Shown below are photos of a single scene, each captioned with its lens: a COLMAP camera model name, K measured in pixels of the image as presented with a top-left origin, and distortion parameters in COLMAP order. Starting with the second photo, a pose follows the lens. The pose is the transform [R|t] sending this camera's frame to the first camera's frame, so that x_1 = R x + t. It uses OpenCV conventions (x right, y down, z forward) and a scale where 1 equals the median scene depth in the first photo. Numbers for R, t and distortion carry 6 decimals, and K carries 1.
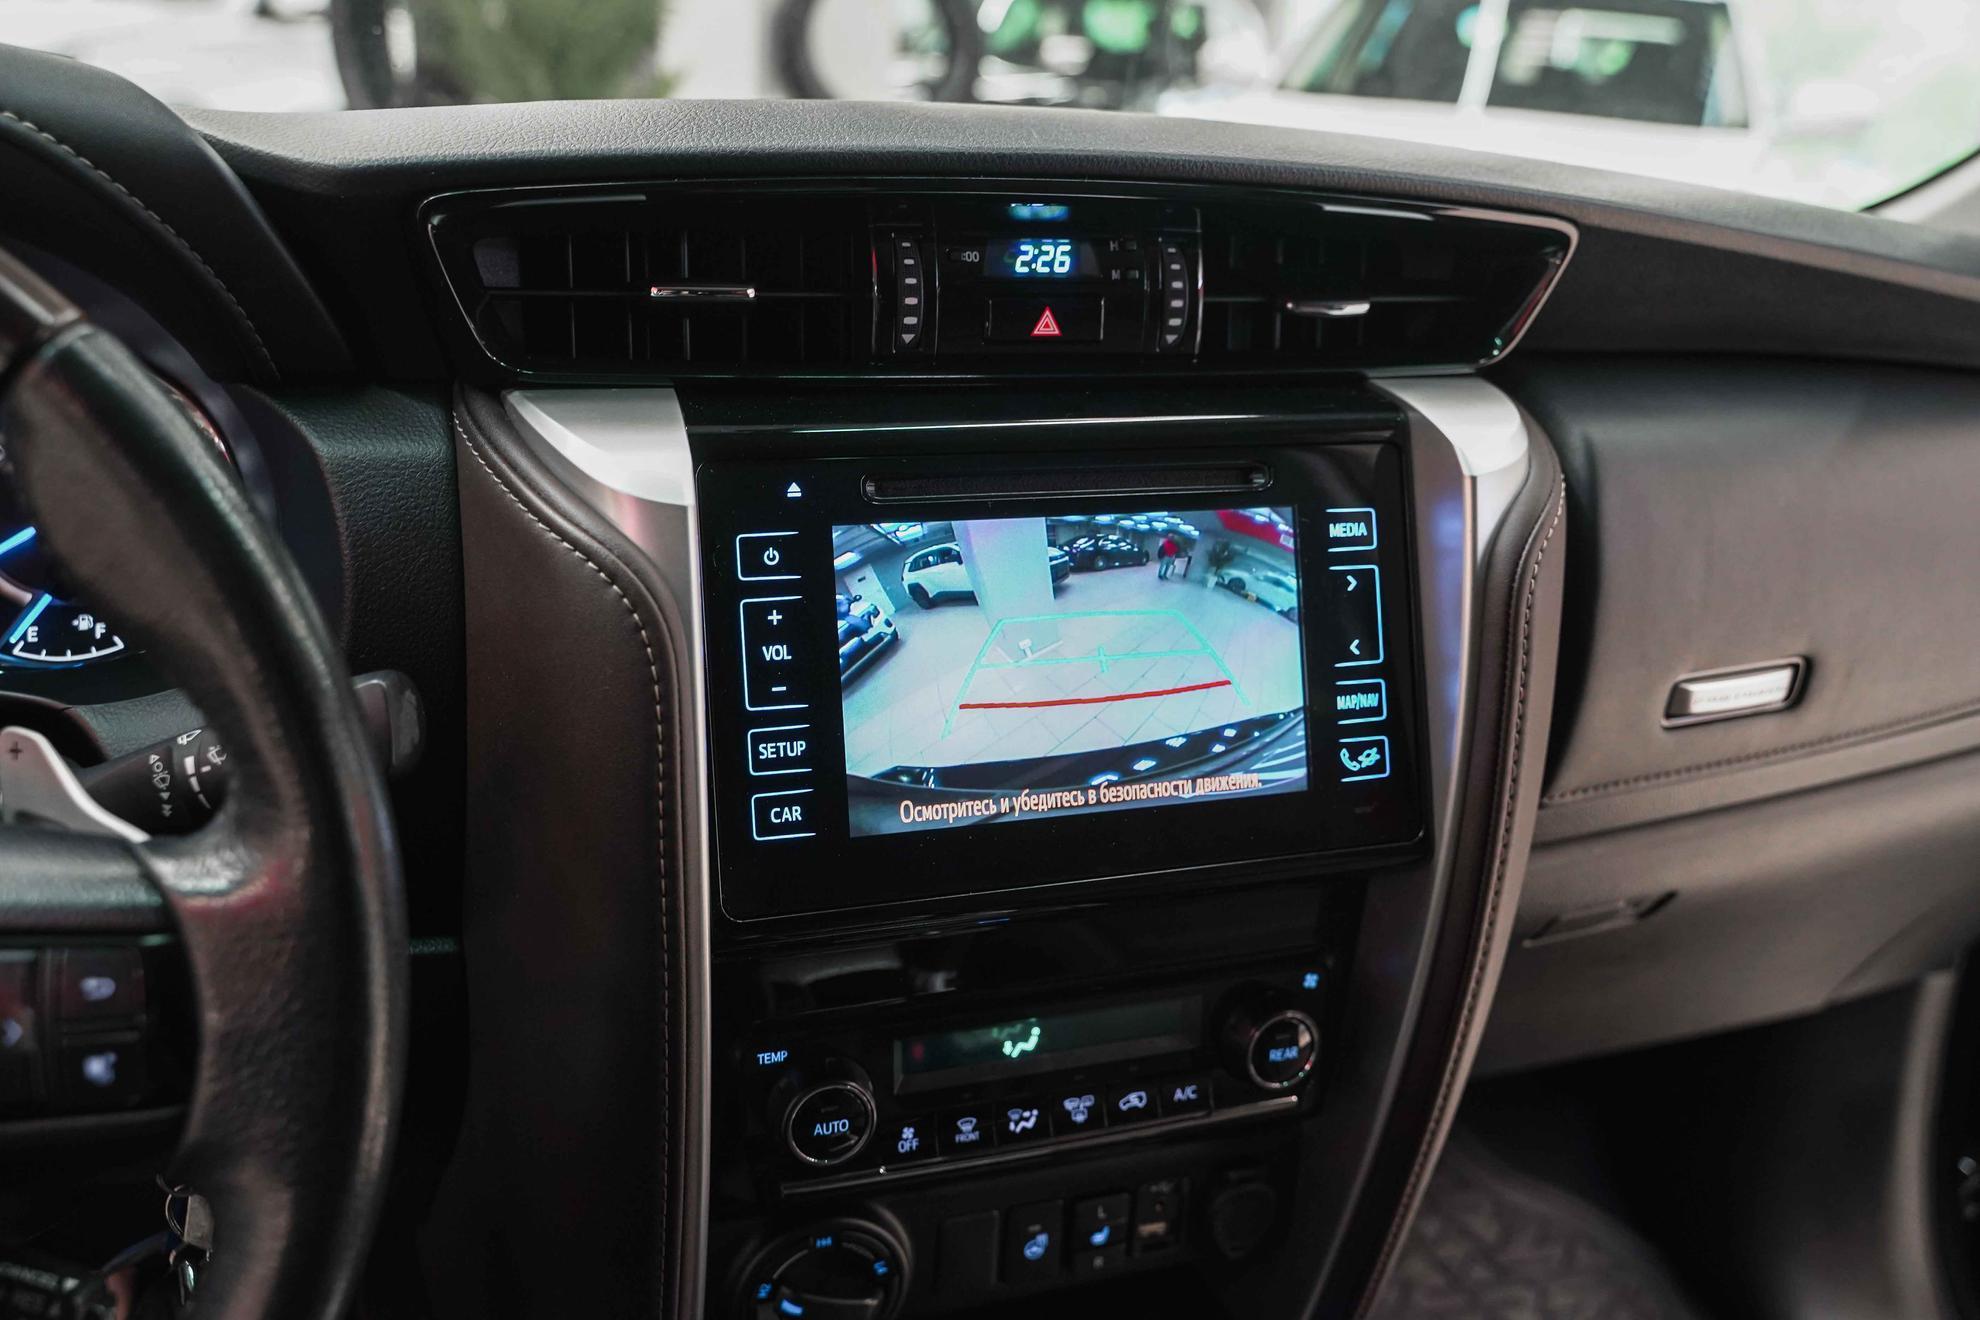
lens RADIAL K [[1689.5, 0, 988.3], [0, 1689.5, 600.8], [0, 0, 1]] dist [-0.014825, 0.007023]
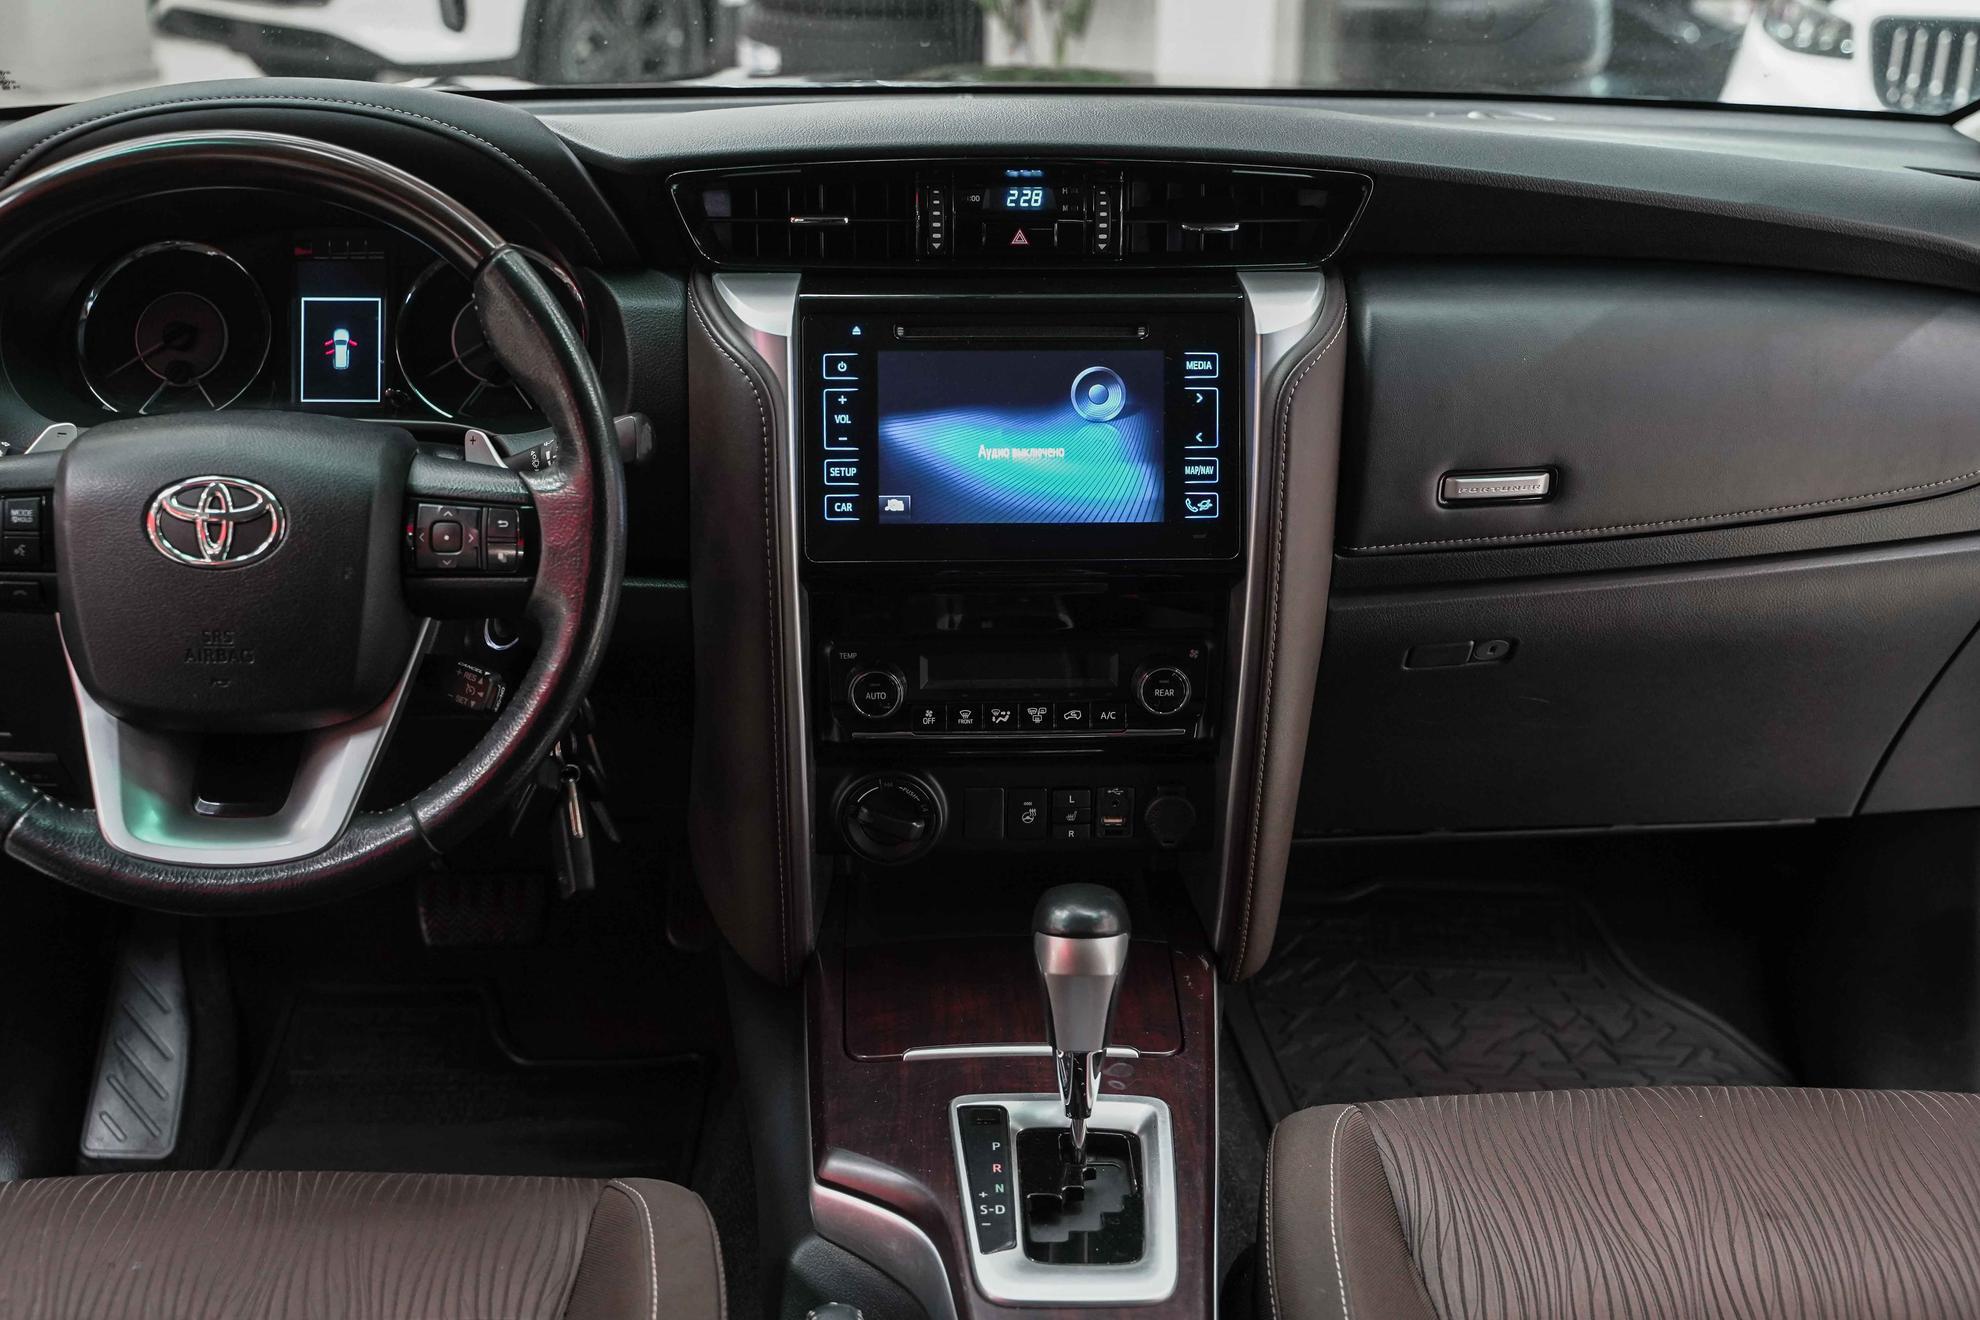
lens RADIAL K [[2497.1, 0, 1024.2], [0, 2497.1, 668.9], [0, 0, 1]] dist [0.000744, 0.000000]
pose [[0.956513, 0.063487, -0.284696, 0.763684], [-0.048448, 0.997048, 0.059567, 0.116321], [0.287637, -0.043183, 0.956765, -1.391749]]
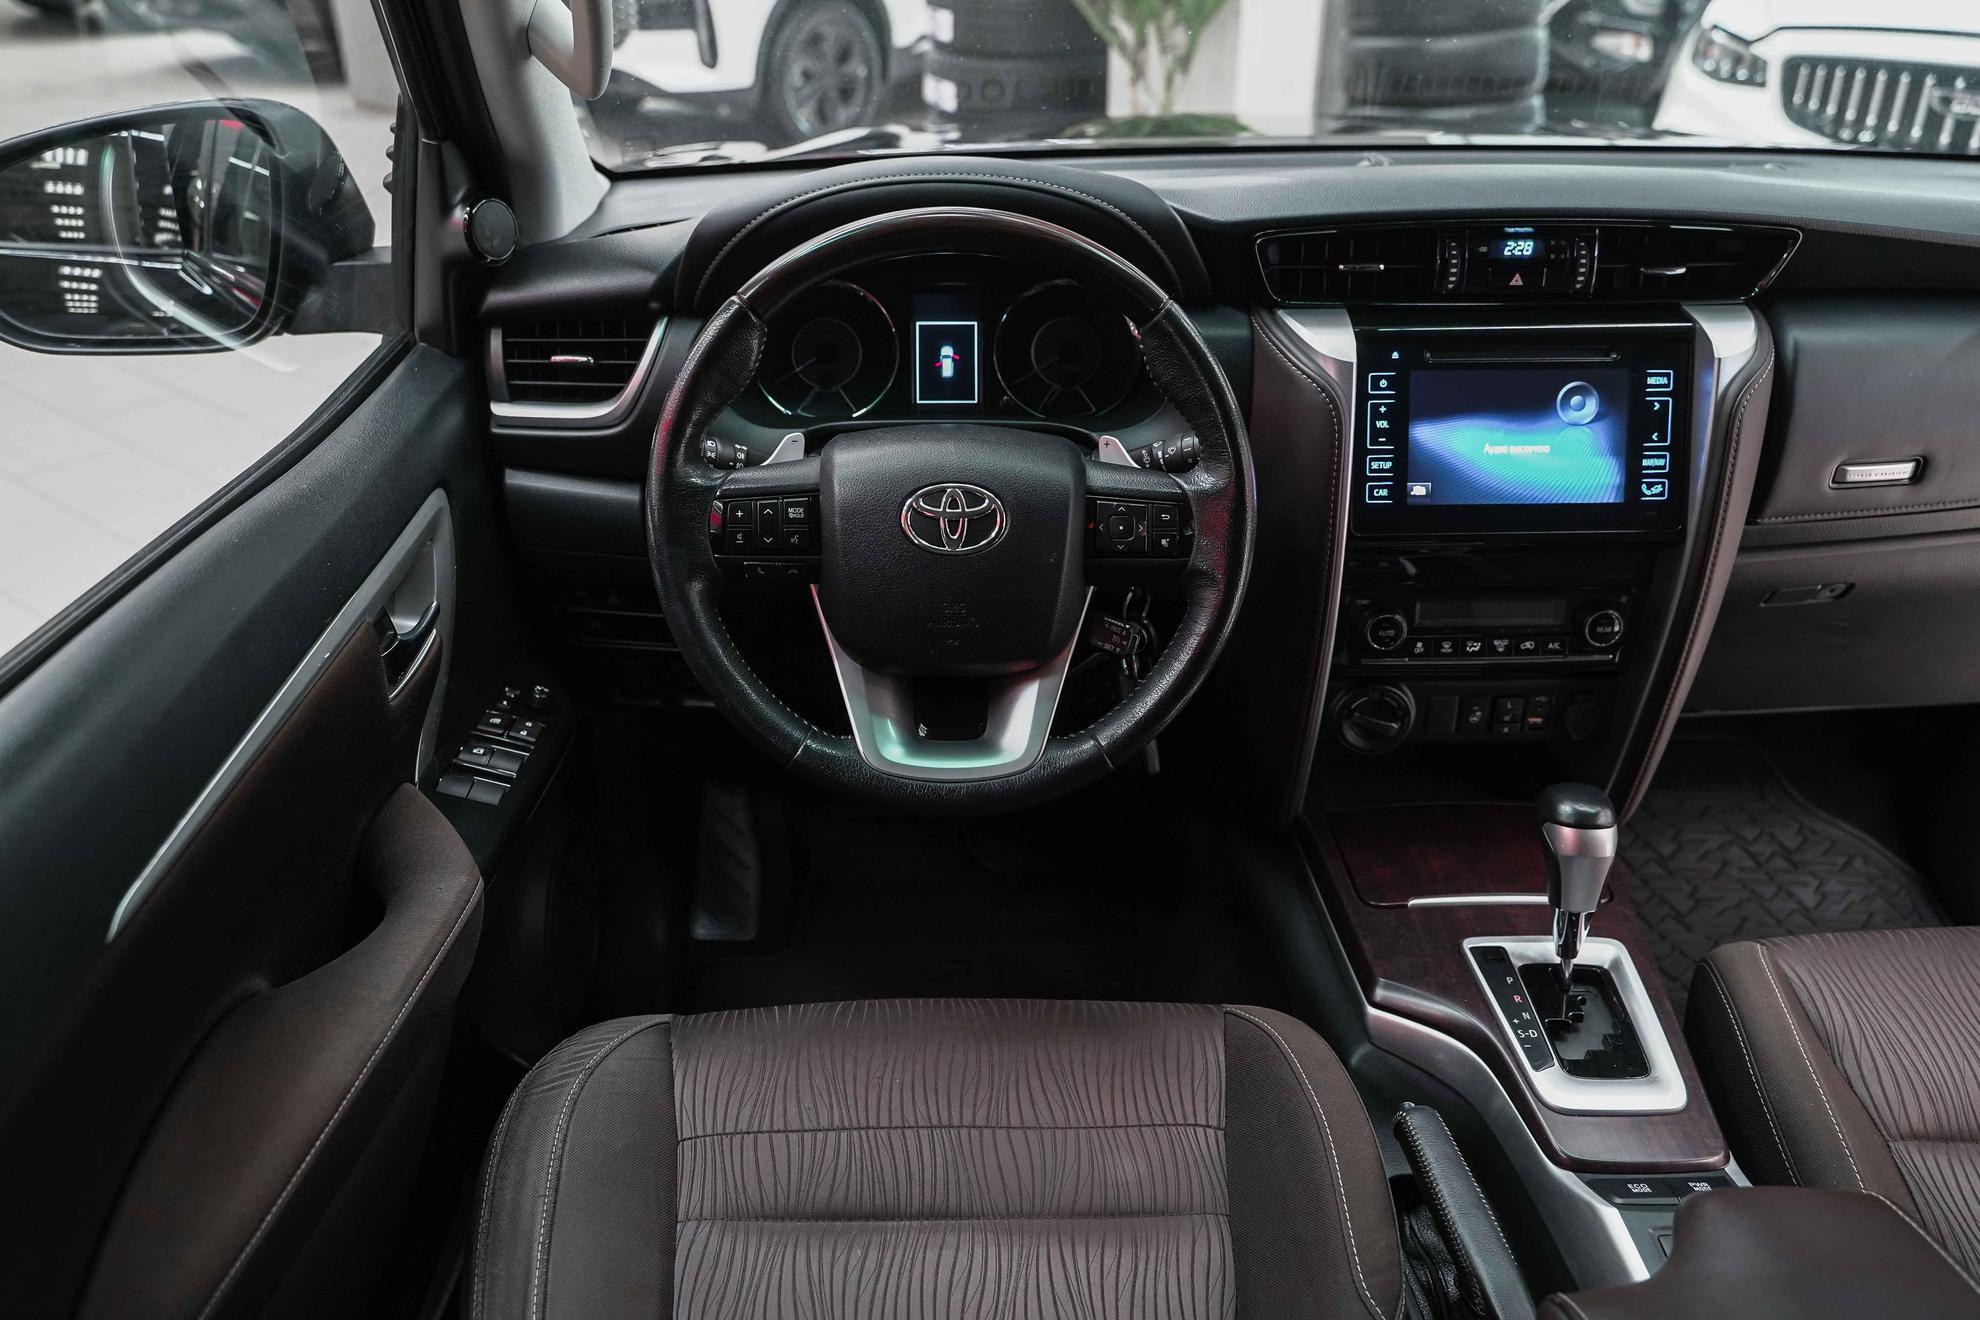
lens RADIAL K [[1689.5, 0, 970.4], [0, 1689.5, 671.7], [0, 0, 1]] dist [-0.014825, 0.007023]
pose [[0.951339, 0.090237, -0.294637, 0.049056], [-0.043233, 0.985790, 0.162321, 0.012079], [0.305097, -0.141684, 0.941722, -1.311308]]
